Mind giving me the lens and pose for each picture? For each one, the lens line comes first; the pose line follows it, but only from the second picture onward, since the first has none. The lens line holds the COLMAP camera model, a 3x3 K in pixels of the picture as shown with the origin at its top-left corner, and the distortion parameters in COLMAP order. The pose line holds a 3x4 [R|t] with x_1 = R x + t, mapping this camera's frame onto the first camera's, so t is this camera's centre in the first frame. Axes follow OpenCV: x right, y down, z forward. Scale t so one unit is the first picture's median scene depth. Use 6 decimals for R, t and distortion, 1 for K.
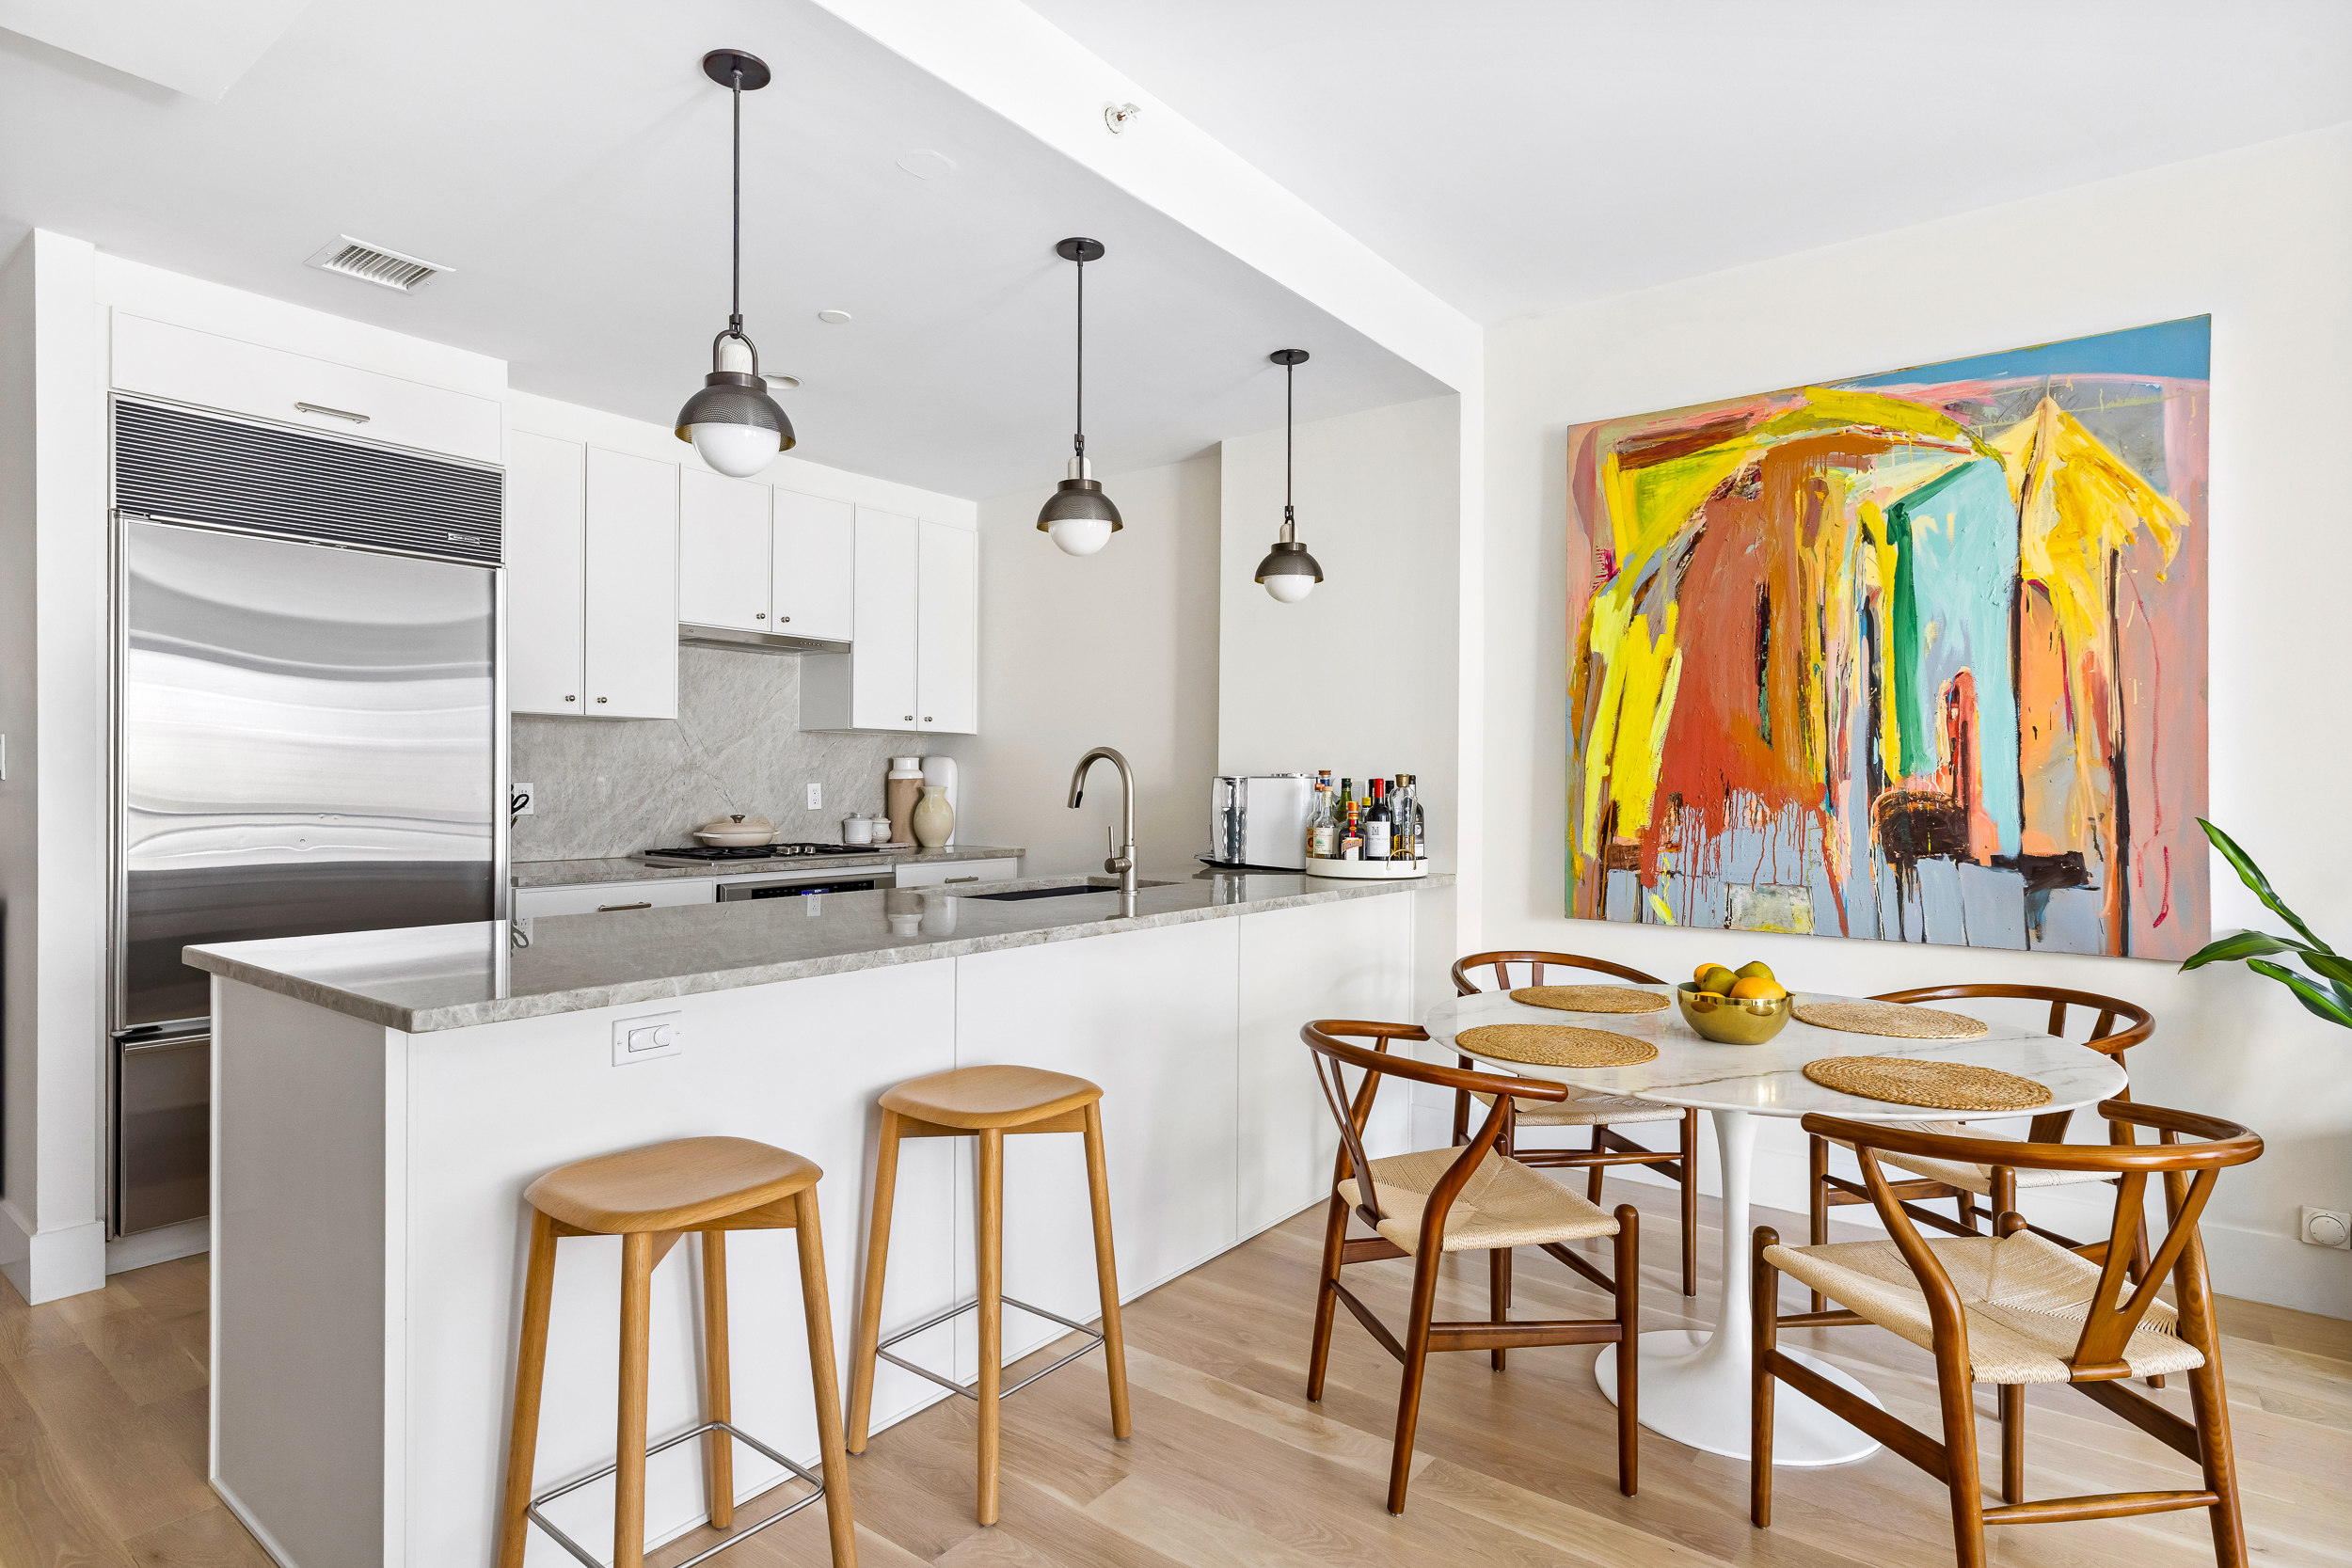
lens RADIAL K [[1295.3, 0, 1174.0], [0, 1295.3, 775.8], [0, 0, 1]] dist [0.002074, -0.001749]
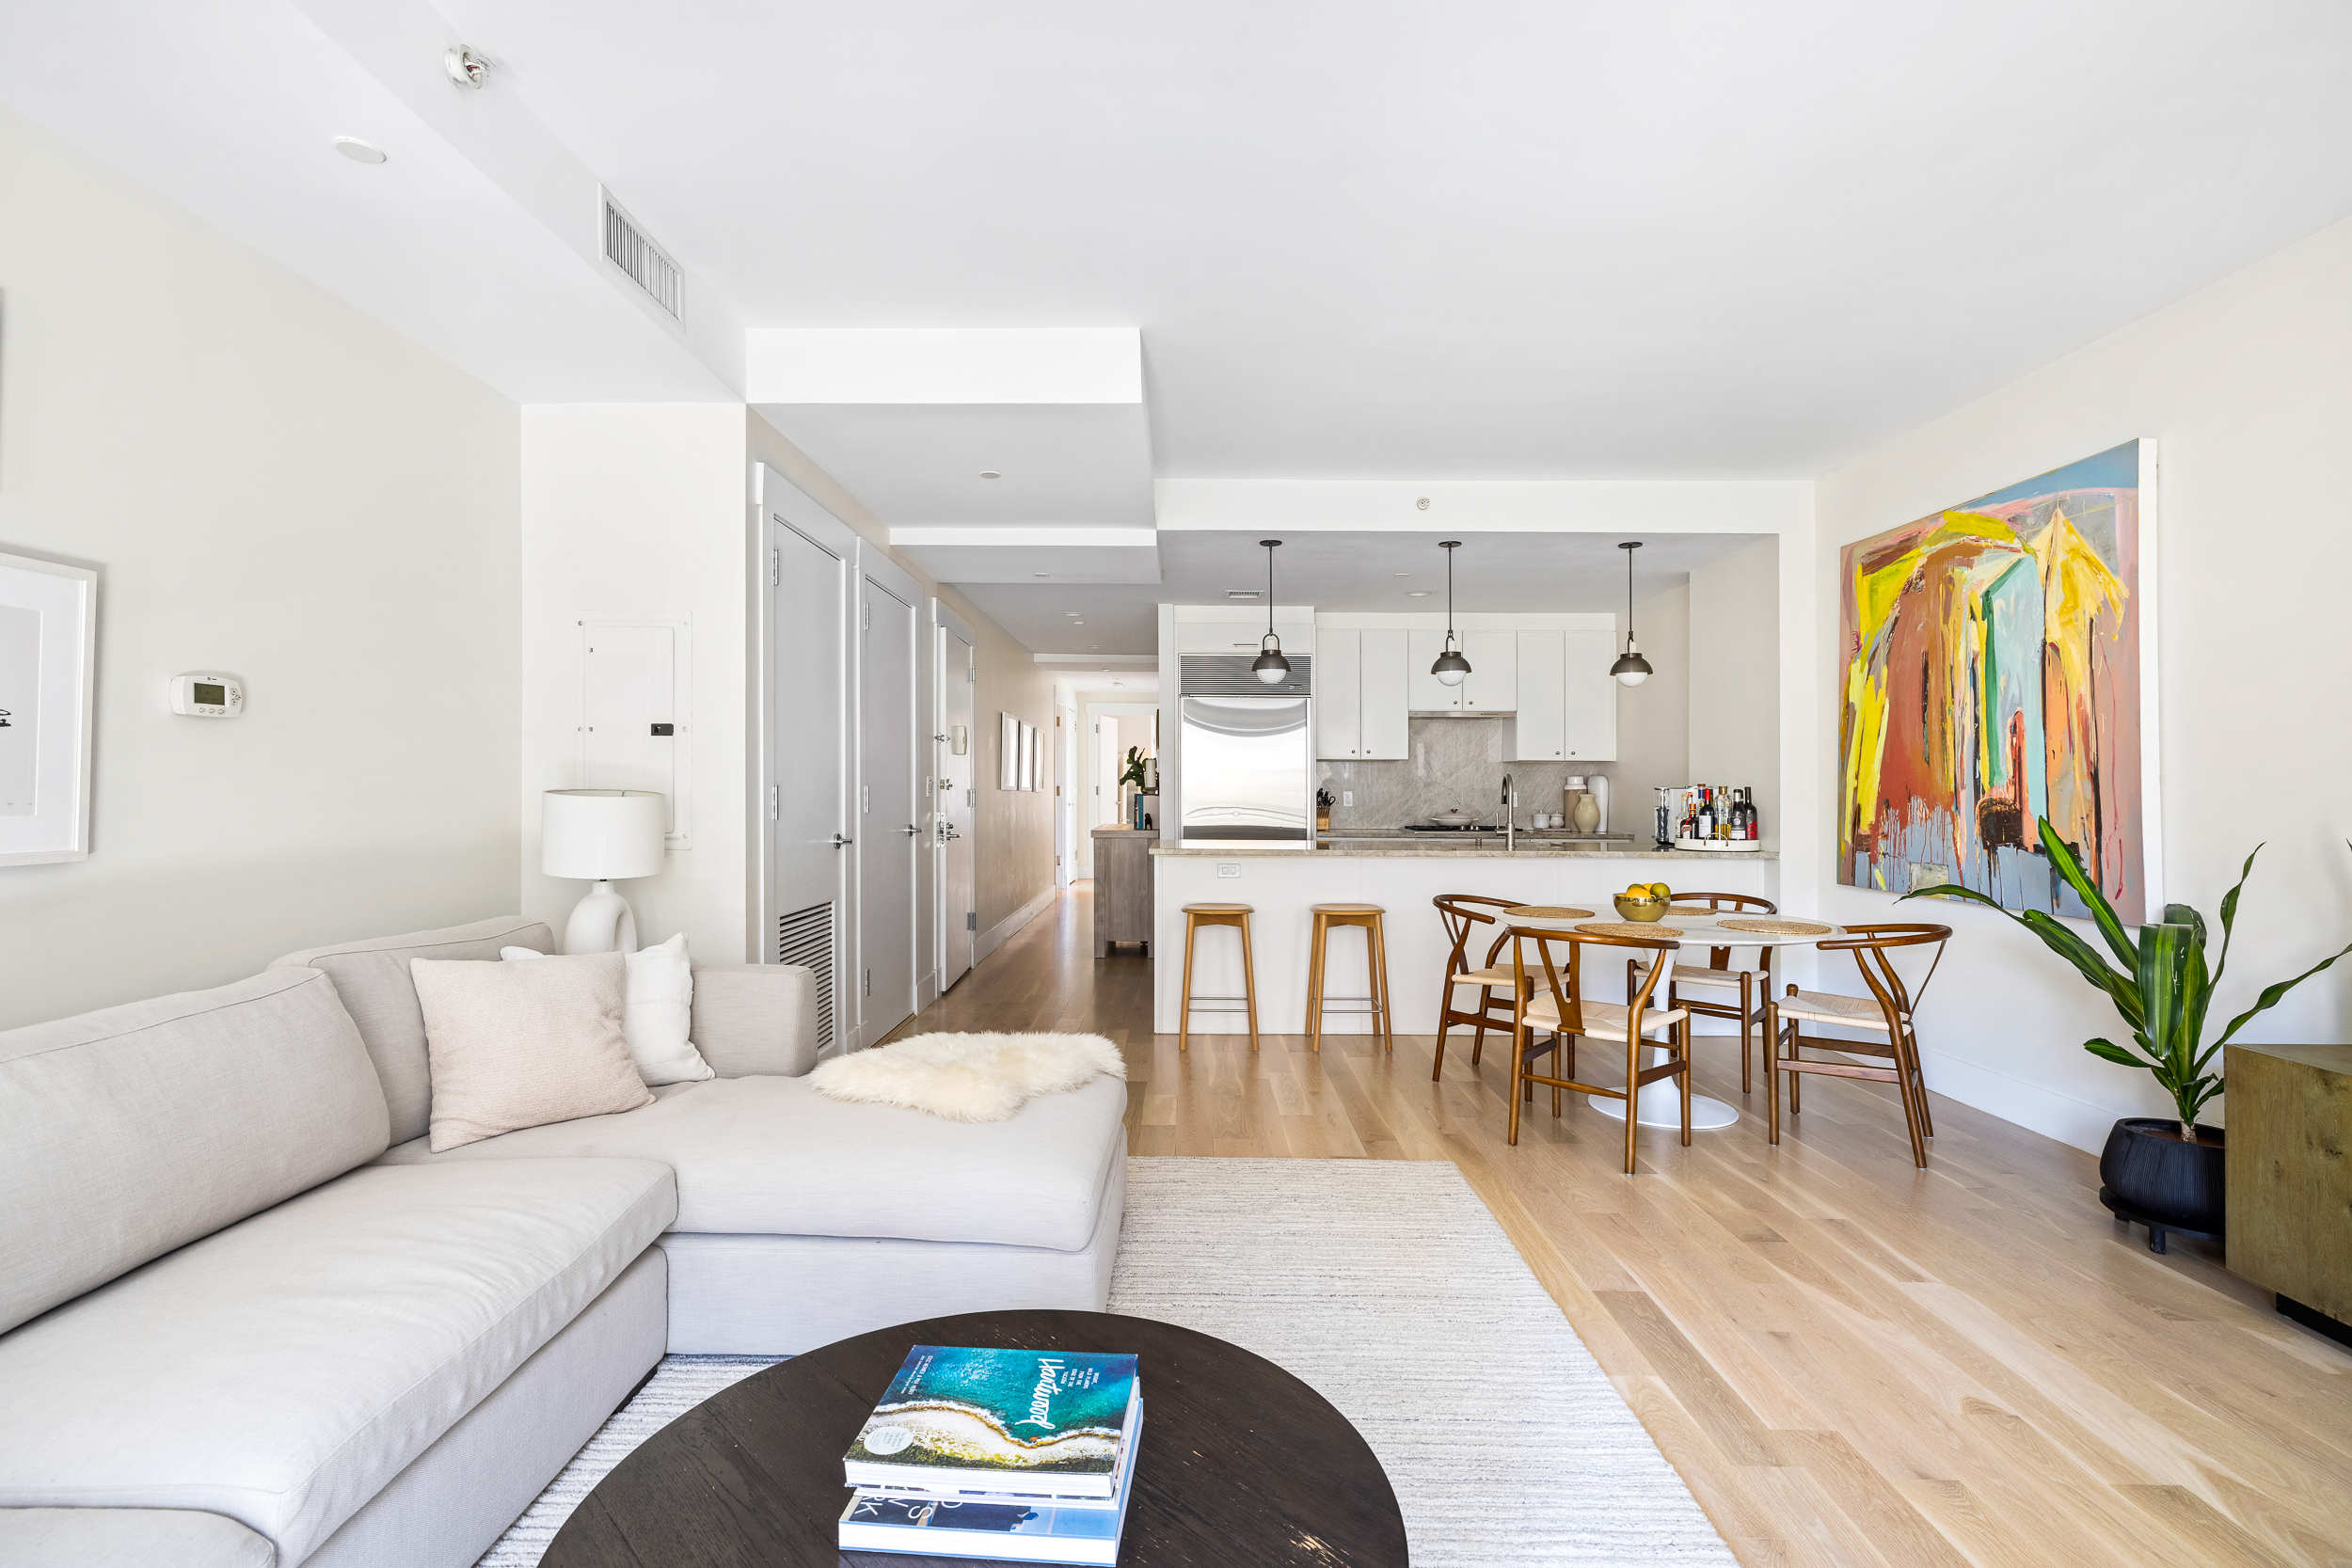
lens RADIAL K [[1070.6, 0, 1173.5], [0, 1070.6, 784.4], [0, 0, 1]] dist [-0.000098, 0.000023]
pose [[0.620998, -0.006021, -0.783789, 0.889330], [0.004790, 0.999981, -0.003886, -0.001877], [0.783798, -0.001341, 0.621015, -0.386971]]
